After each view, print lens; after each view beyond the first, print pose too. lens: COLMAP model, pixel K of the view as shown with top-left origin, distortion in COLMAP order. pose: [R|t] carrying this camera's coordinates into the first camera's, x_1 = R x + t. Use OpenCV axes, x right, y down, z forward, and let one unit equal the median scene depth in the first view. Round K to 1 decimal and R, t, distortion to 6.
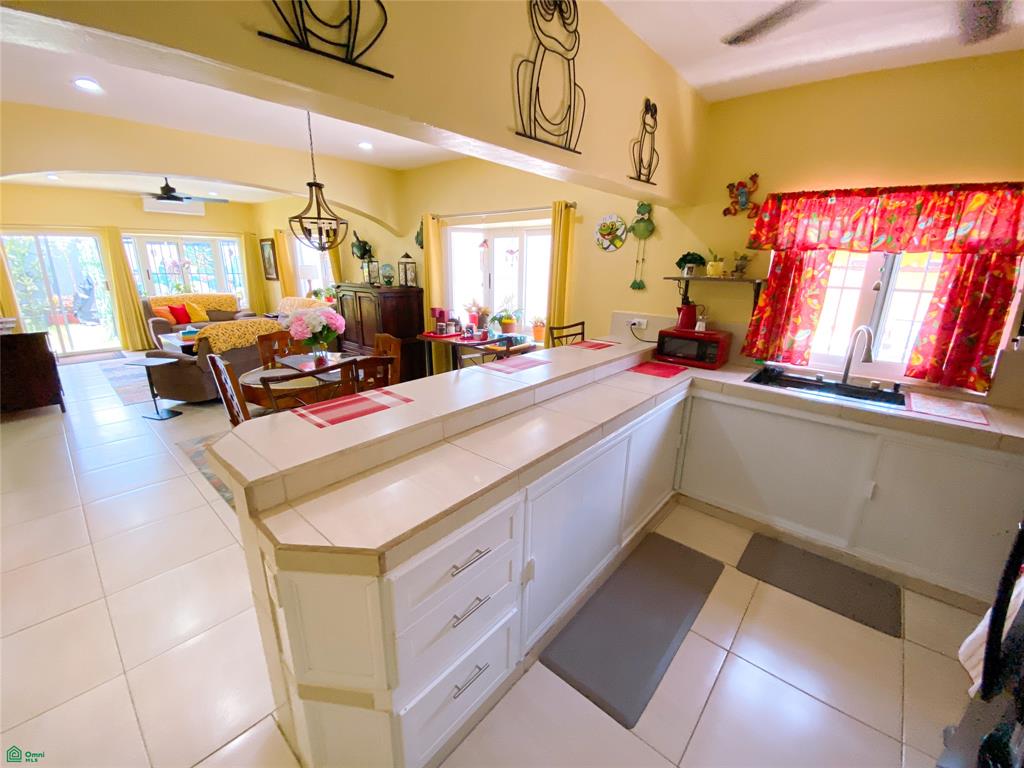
lens RADIAL K [[413.2, 0, 513.0], [0, 413.2, 385.8], [0, 0, 1]] dist [-0.026044, -0.001097]
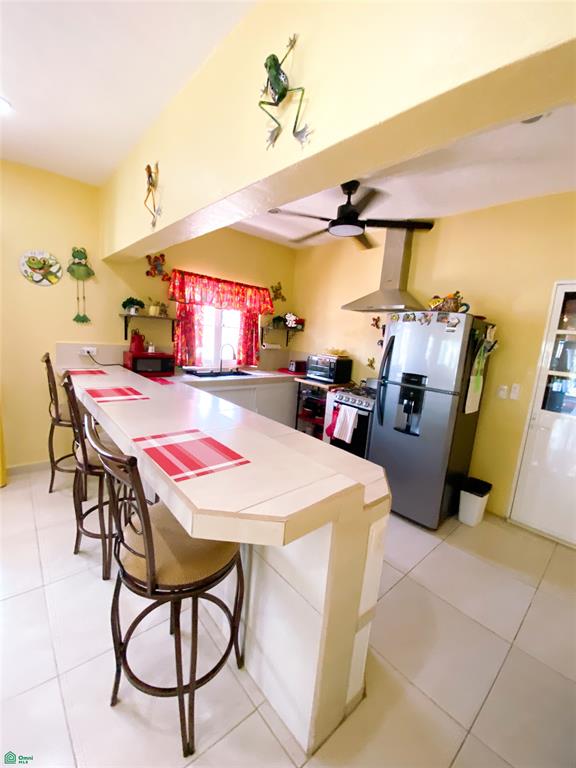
lens RADIAL K [[309.9, 0, 291.2], [0, 309.9, 386.9], [0, 0, 1]] dist [-0.026044, -0.001097]
pose [[0.106574, -0.176834, 0.978454, -0.639179], [0.194461, 0.968762, 0.153902, -0.094720], [-0.975104, 0.173869, 0.137632, 0.419669]]
